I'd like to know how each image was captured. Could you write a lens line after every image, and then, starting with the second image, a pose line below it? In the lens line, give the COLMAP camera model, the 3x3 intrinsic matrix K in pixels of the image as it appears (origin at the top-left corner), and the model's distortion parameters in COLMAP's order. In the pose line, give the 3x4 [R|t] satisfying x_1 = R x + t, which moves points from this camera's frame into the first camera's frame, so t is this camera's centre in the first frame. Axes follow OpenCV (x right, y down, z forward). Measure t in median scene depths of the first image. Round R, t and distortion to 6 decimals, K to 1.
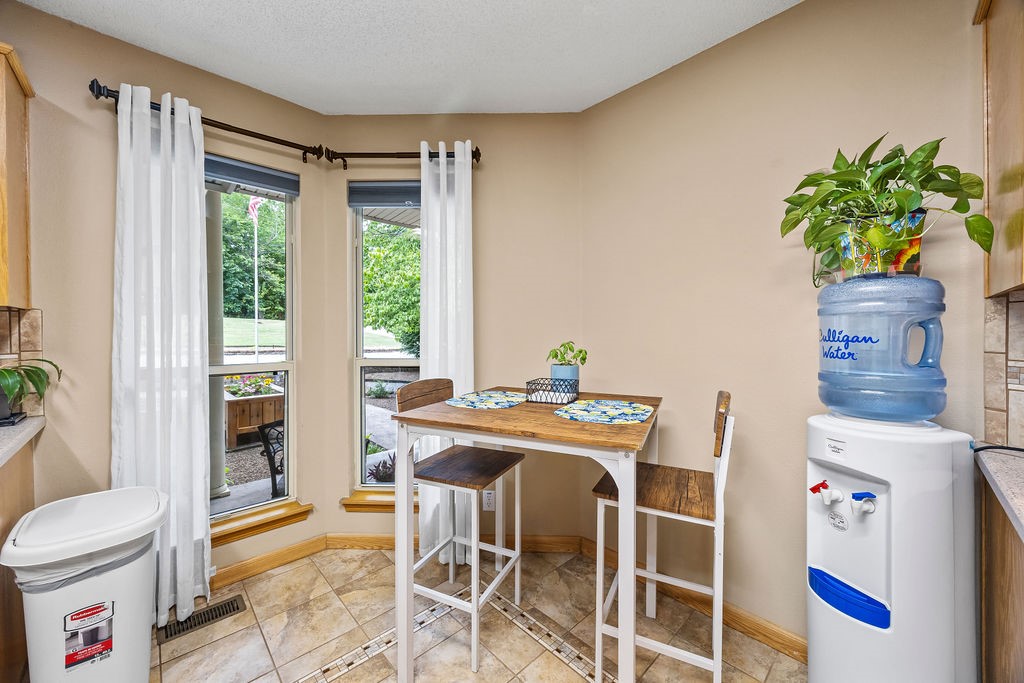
lens RADIAL K [[386.3, 0, 506.5], [0, 386.3, 337.2], [0, 0, 1]] dist [-0.007563, 0.000206]
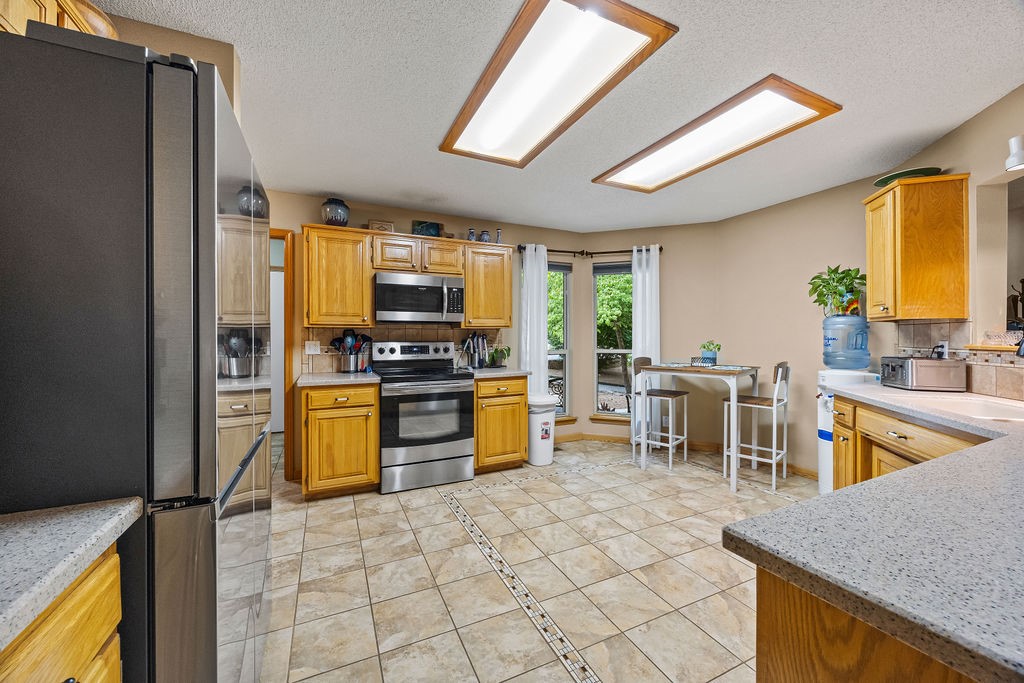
lens RADIAL K [[386.3, 0, 506.5], [0, 386.3, 337.2], [0, 0, 1]] dist [-0.007563, 0.000206]
pose [[0.950217, 0.000585, -0.311588, -0.270418], [-0.002553, 0.999979, -0.005908, 0.009684], [0.311578, 0.006410, 0.950199, -1.483812]]
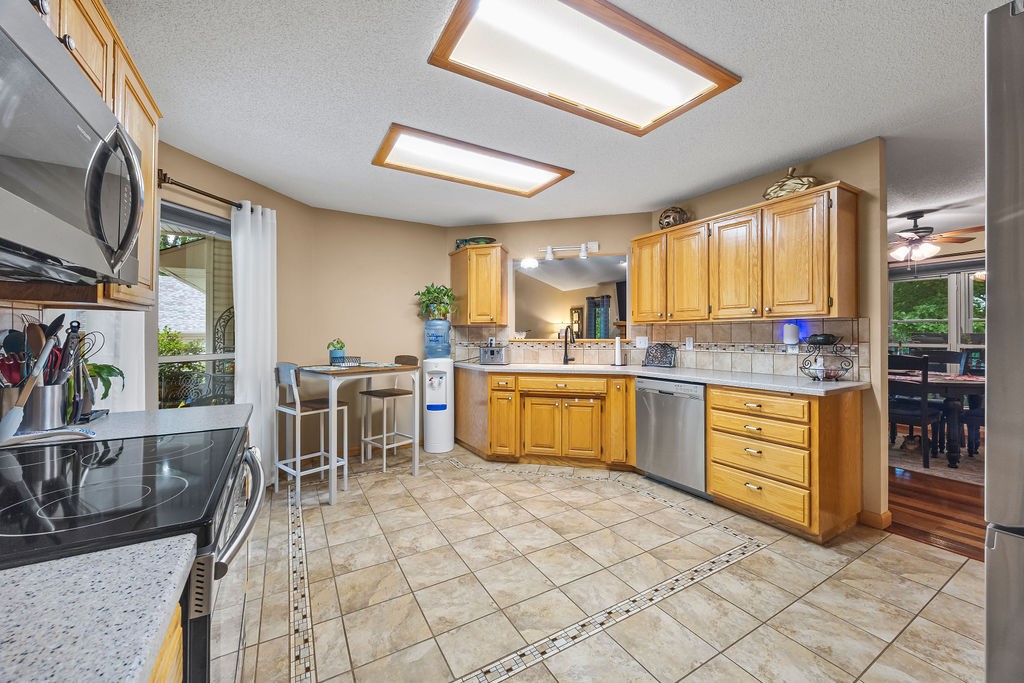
lens RADIAL K [[388.2, 0, 505.8], [0, 388.2, 334.3], [0, 0, 1]] dist [-0.001958, -0.000025]
pose [[0.230561, 0.004167, 0.973049, -1.685474], [0.005877, 0.999967, -0.005675, 0.008707], [-0.973040, 0.007027, 0.230529, -0.321438]]
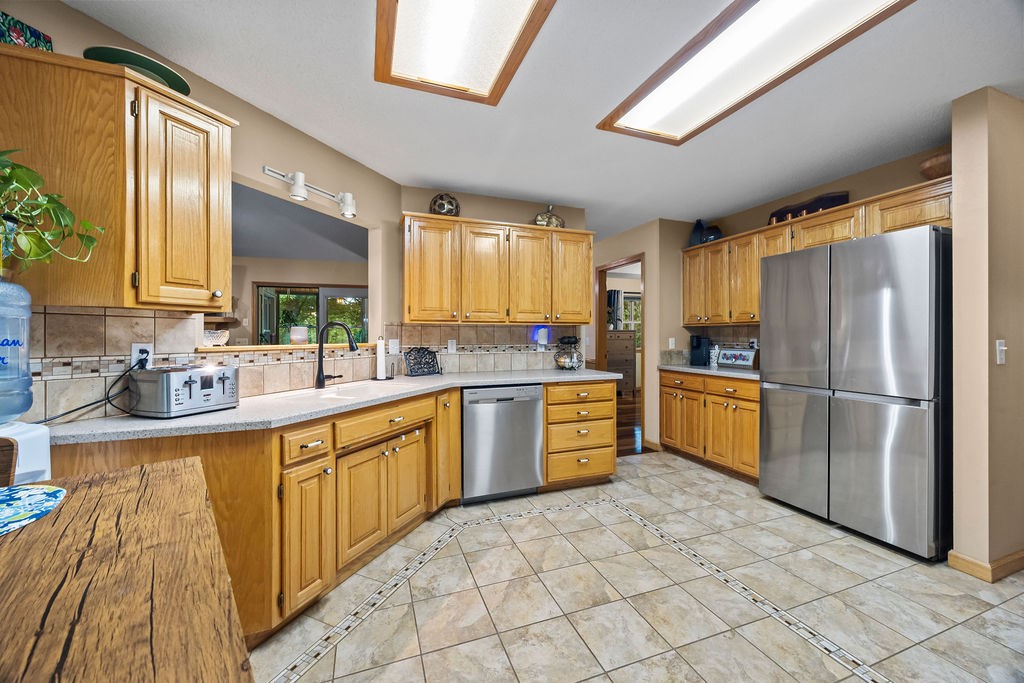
lens RADIAL K [[386.3, 0, 506.5], [0, 386.3, 337.2], [0, 0, 1]] dist [-0.007563, 0.000206]
pose [[-0.919797, 0.004863, 0.392365, -0.407109], [0.007560, 0.999957, 0.005330, -0.002611], [-0.392323, 0.007869, -0.919794, 0.904365]]
